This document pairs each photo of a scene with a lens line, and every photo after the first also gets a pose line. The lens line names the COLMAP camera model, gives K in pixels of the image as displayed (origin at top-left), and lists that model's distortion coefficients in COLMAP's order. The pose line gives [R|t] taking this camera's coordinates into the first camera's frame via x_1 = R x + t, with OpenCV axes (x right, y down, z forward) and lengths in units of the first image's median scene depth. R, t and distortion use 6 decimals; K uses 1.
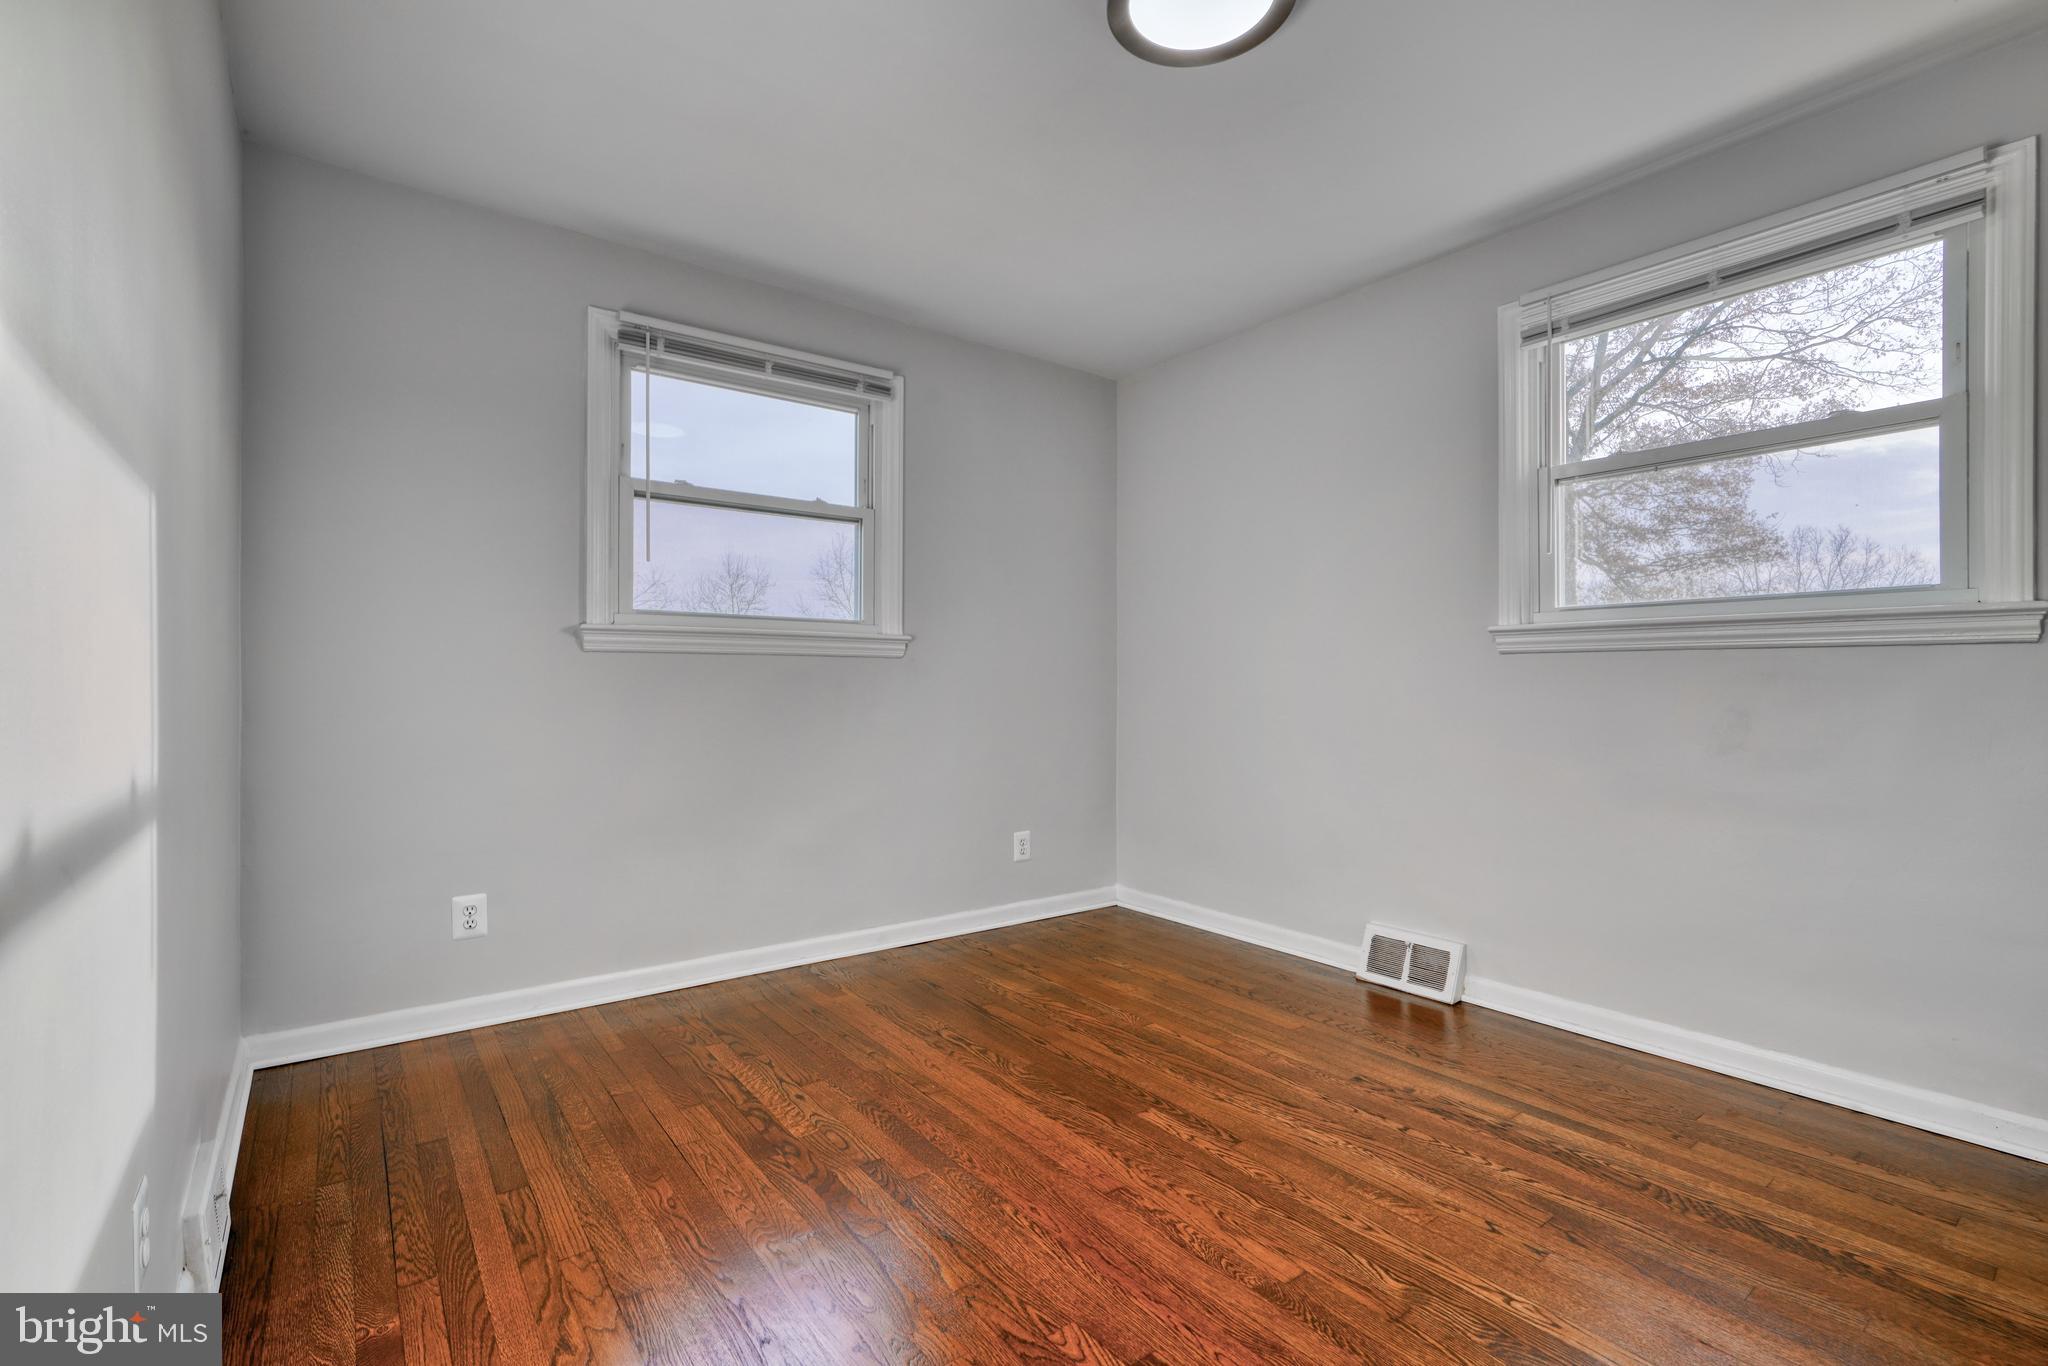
lens RADIAL K [[940.2, 0, 1019.7], [0, 940.2, 688.5], [0, 0, 1]] dist [-0.002940, -0.000108]
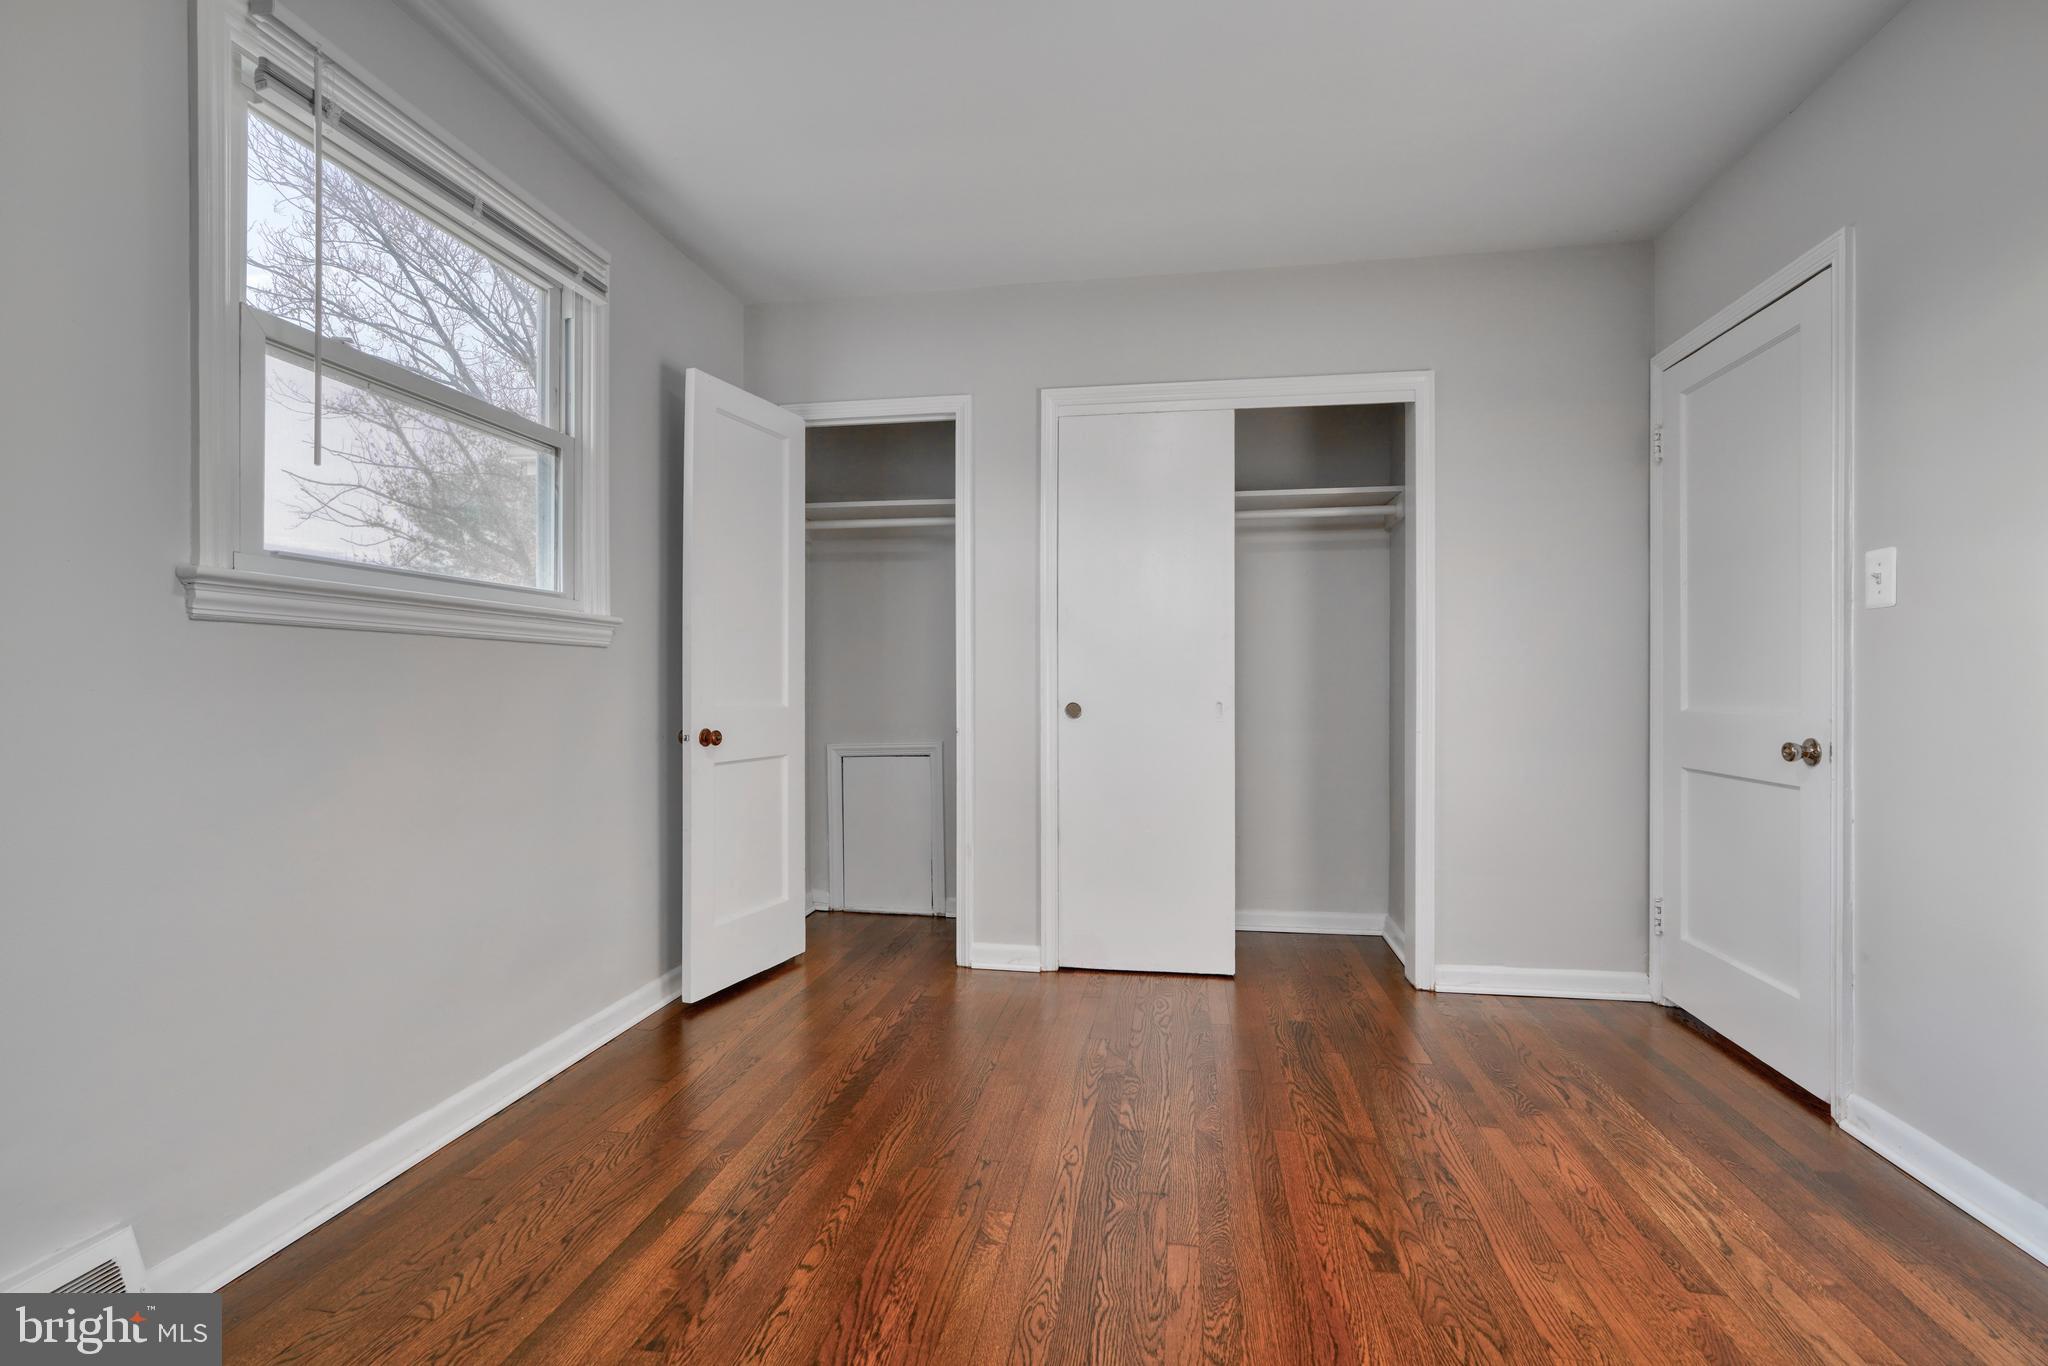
lens RADIAL K [[933.8, 0, 1018.1], [0, 933.8, 681.1], [0, 0, 1]] dist [-0.002674, -0.000082]
pose [[-0.688531, -0.000903, 0.725206, -0.304535], [-0.000002, 0.999999, 0.001244, -0.006459], [-0.725206, 0.000855, -0.688531, 1.672472]]
